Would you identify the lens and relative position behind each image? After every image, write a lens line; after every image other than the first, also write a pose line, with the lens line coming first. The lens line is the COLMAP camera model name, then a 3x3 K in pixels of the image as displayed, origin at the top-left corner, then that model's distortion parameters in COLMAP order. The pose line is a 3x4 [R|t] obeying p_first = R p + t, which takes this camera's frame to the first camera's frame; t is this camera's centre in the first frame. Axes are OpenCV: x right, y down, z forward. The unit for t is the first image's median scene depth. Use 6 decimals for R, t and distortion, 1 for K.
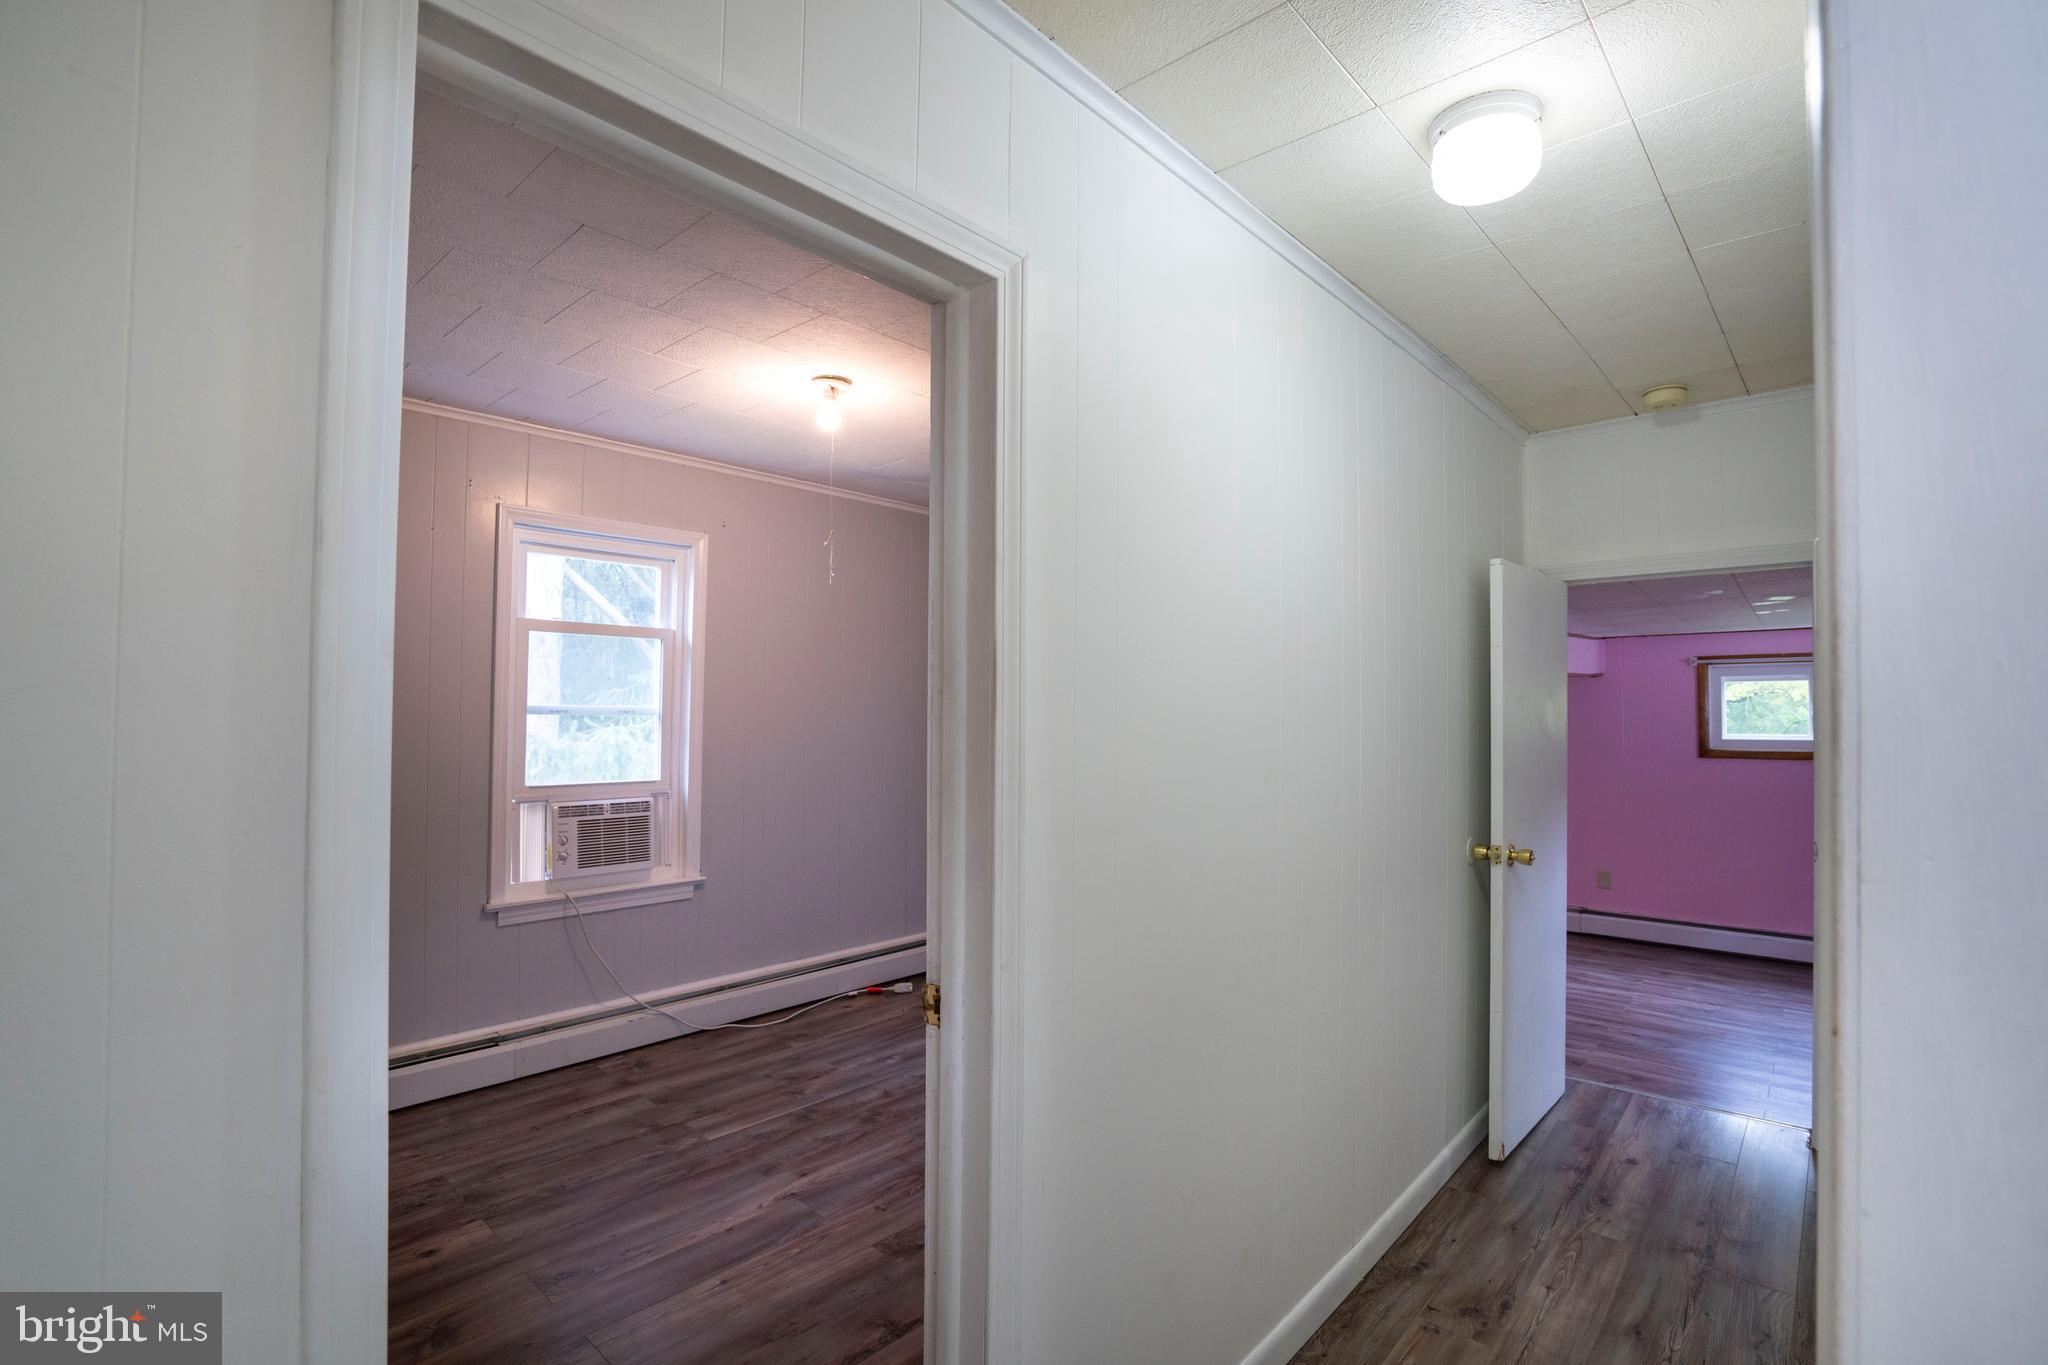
lens RADIAL K [[952.0, 0, 1016.1], [0, 952.0, 694.5], [0, 0, 1]] dist [-0.051789, 0.018920]
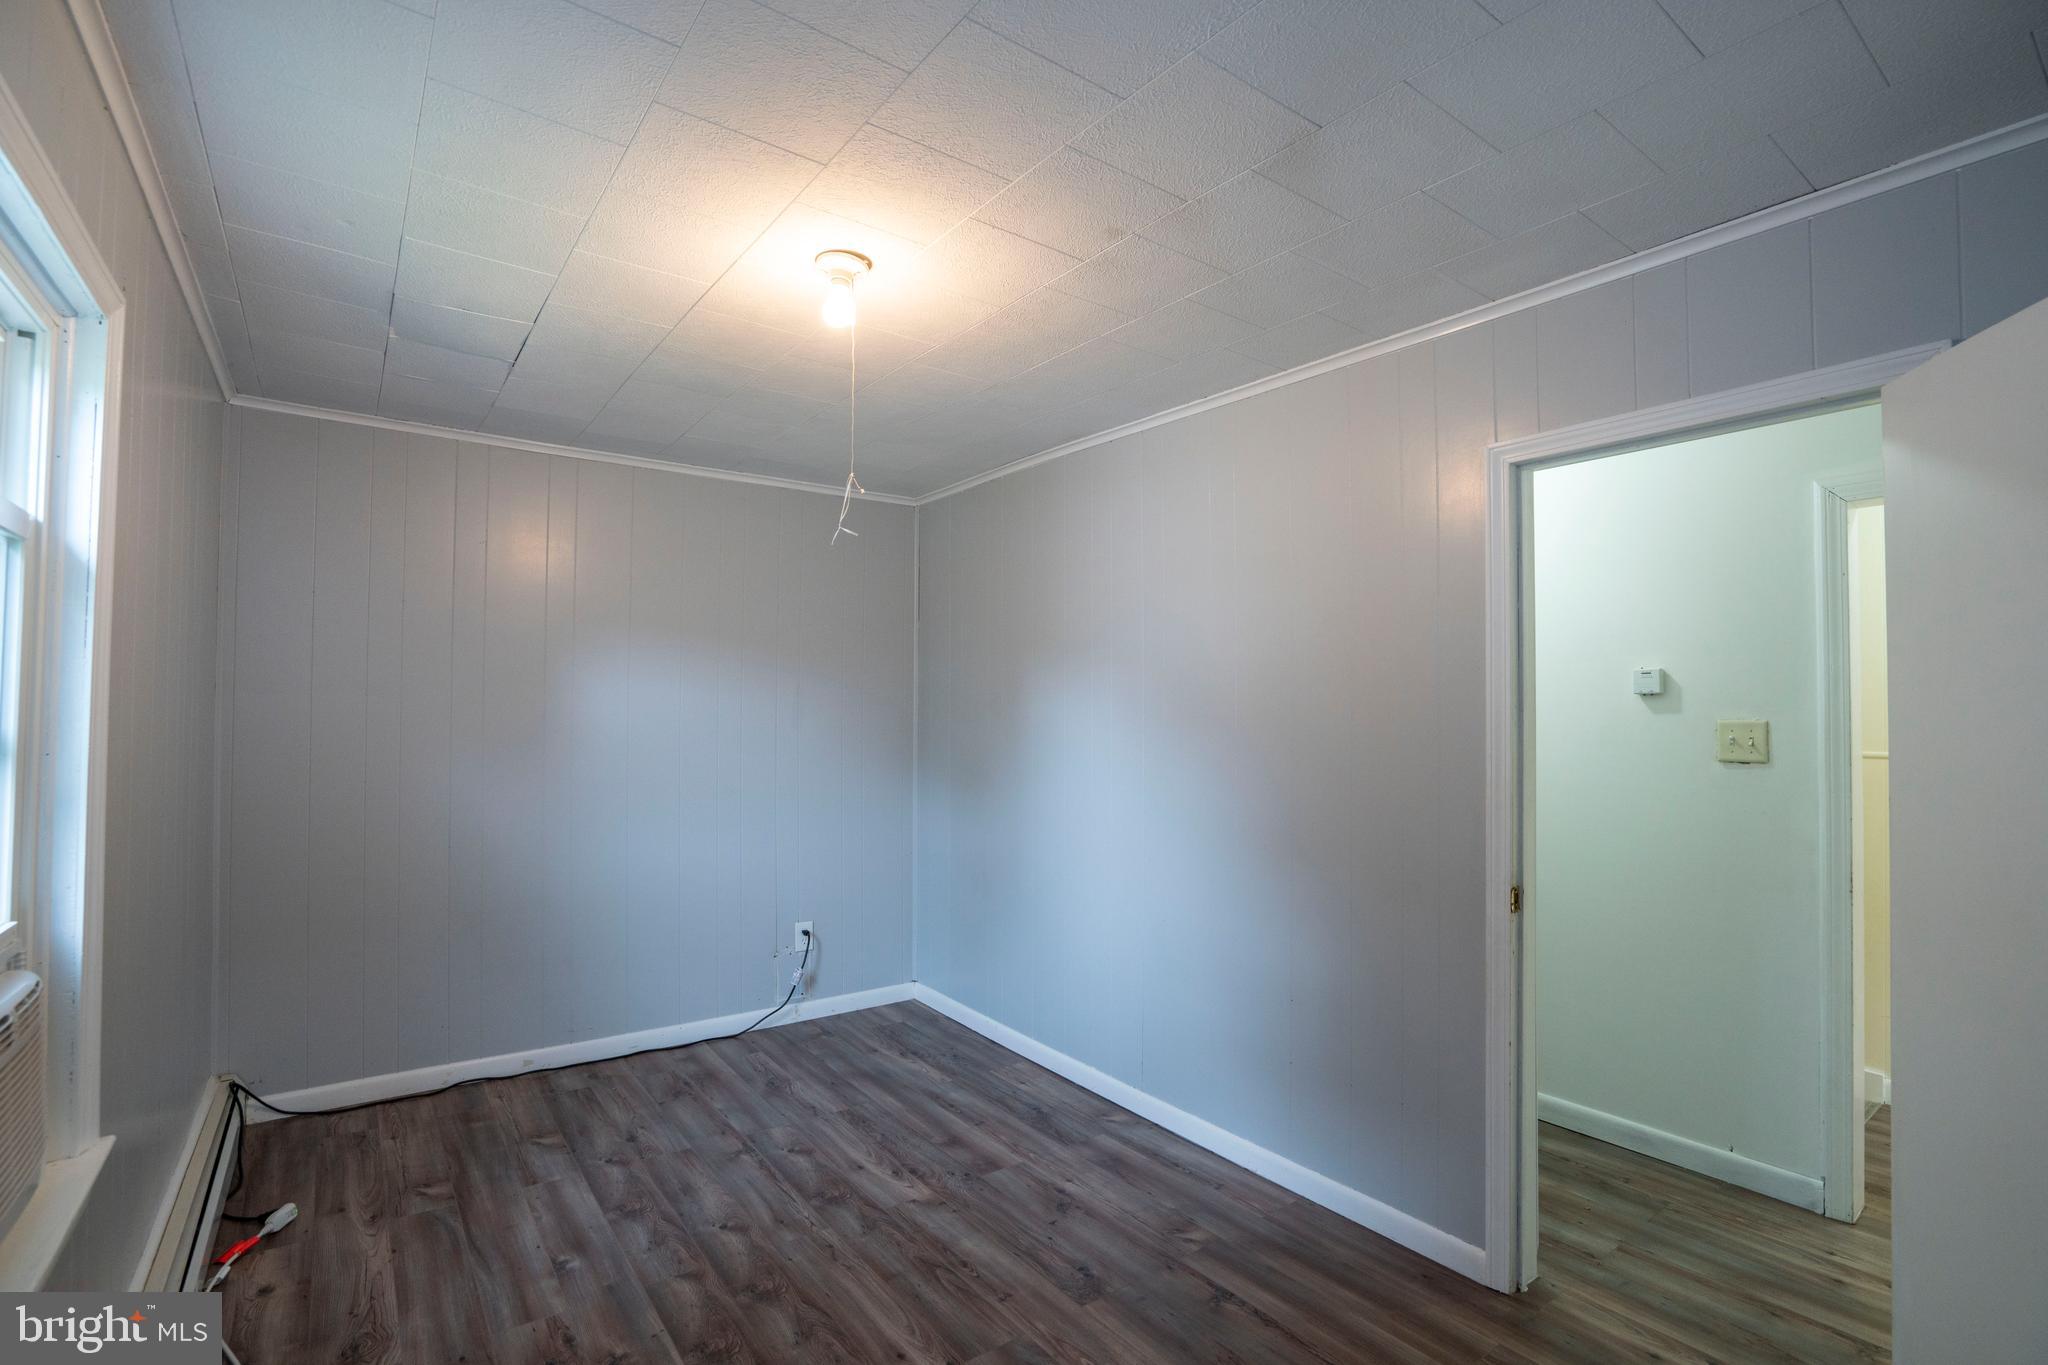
lens RADIAL K [[952.0, 0, 1011.2], [0, 952.0, 744.4], [0, 0, 1]] dist [-0.051789, 0.018920]
pose [[0.194594, -0.049128, 0.979653, -0.704687], [-0.018259, 0.998390, 0.053695, -0.008467], [-0.980714, -0.028336, 0.193384, 0.610107]]
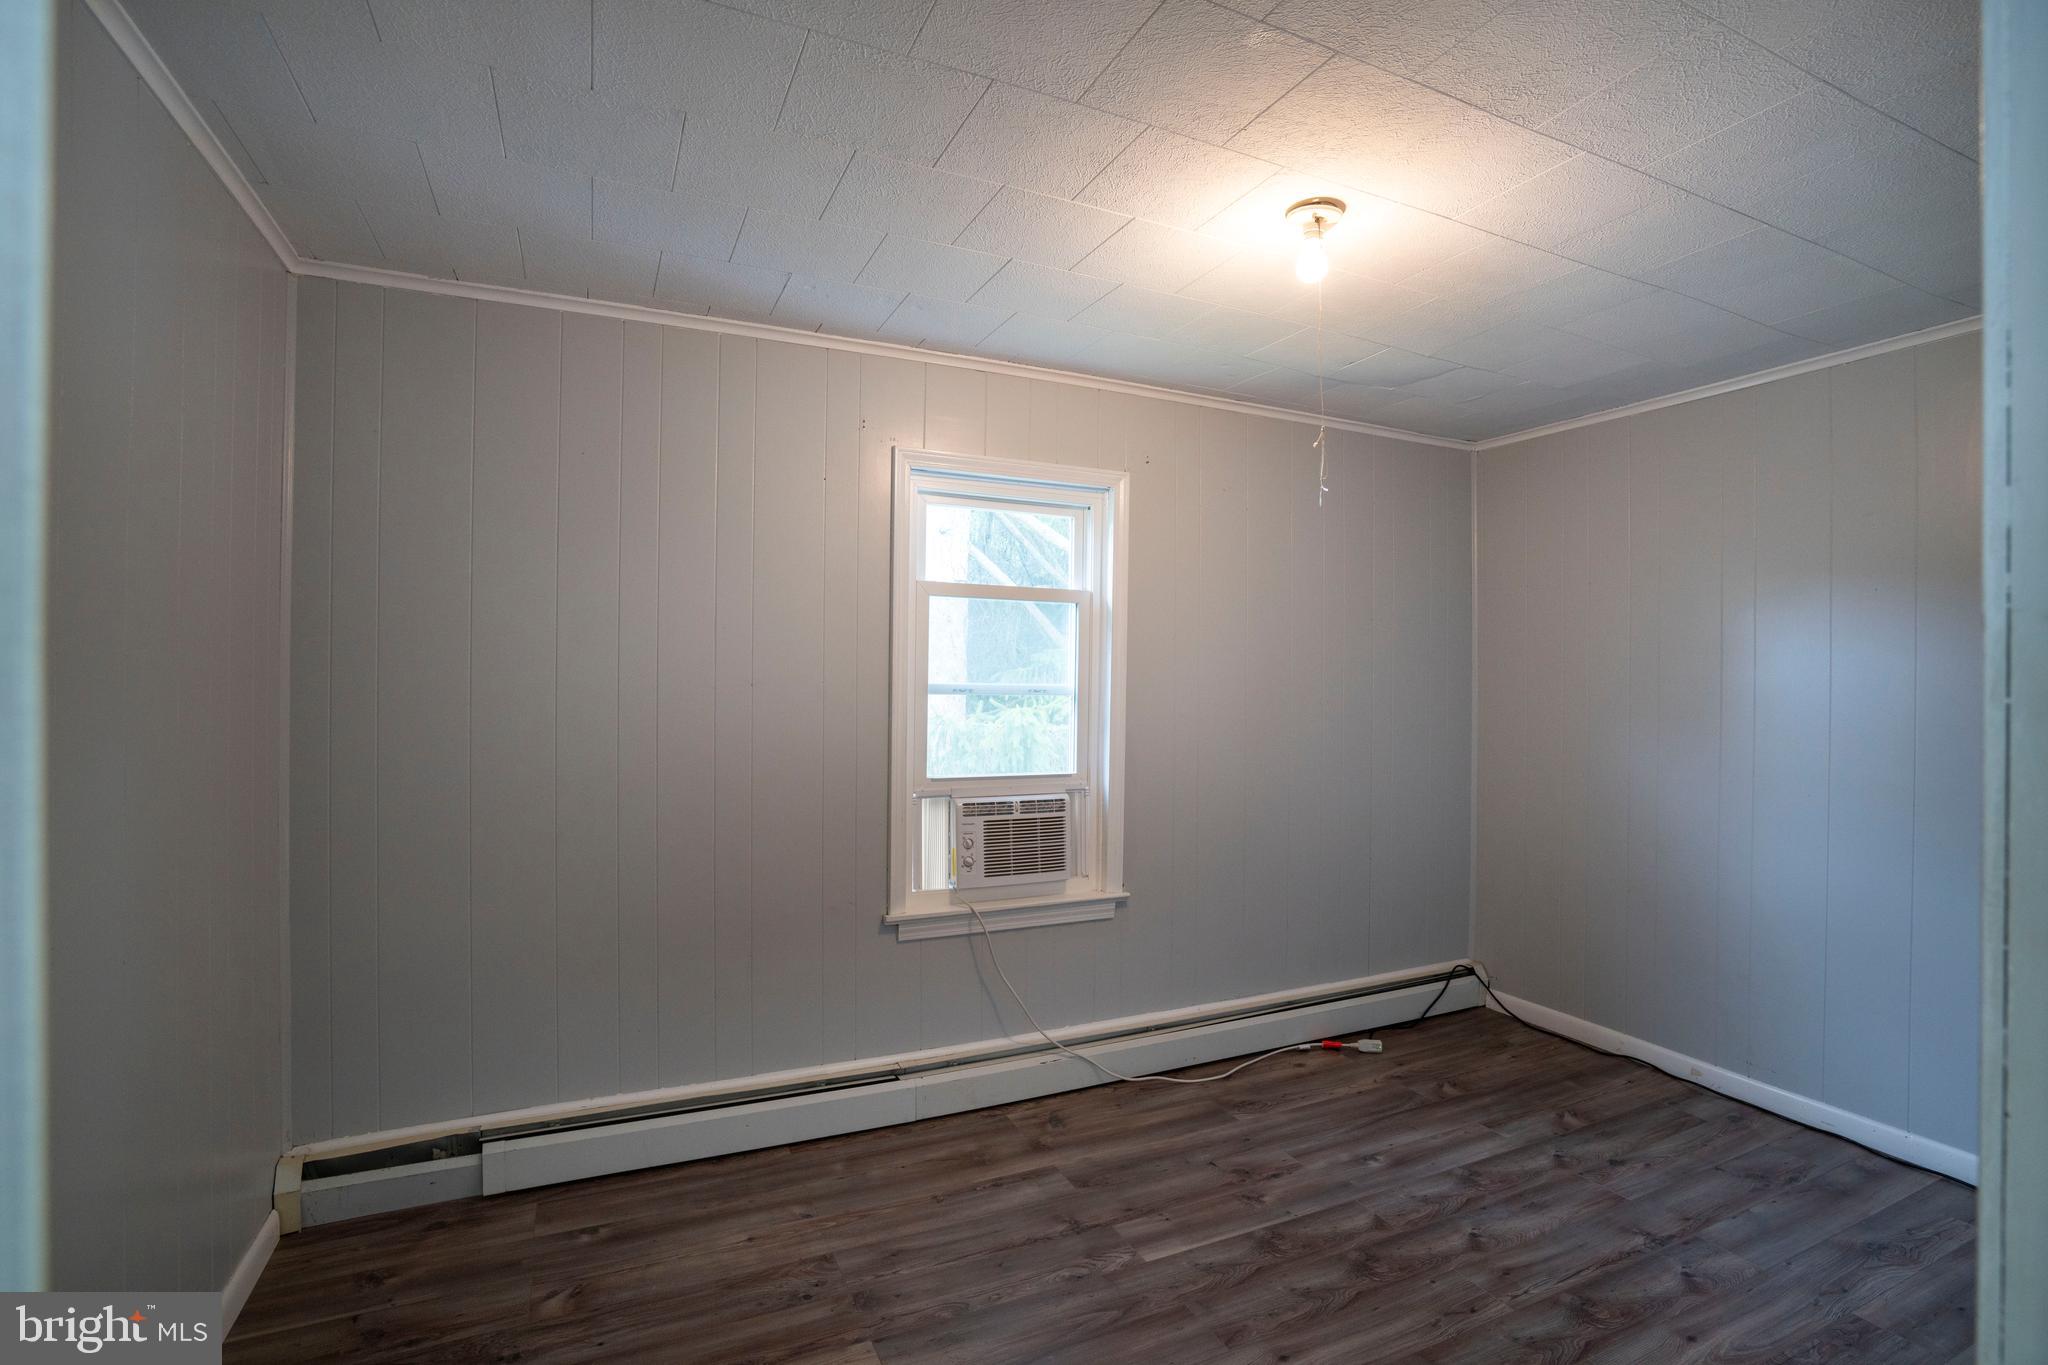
lens RADIAL K [[952.0, 0, 1021.4], [0, 952.0, 683.8], [0, 0, 1]] dist [-0.051789, 0.018920]
pose [[0.922419, -0.004399, -0.386165, -0.106832], [0.008196, 0.999933, 0.008187, 0.005063], [0.386103, -0.010717, 0.922393, 0.231144]]
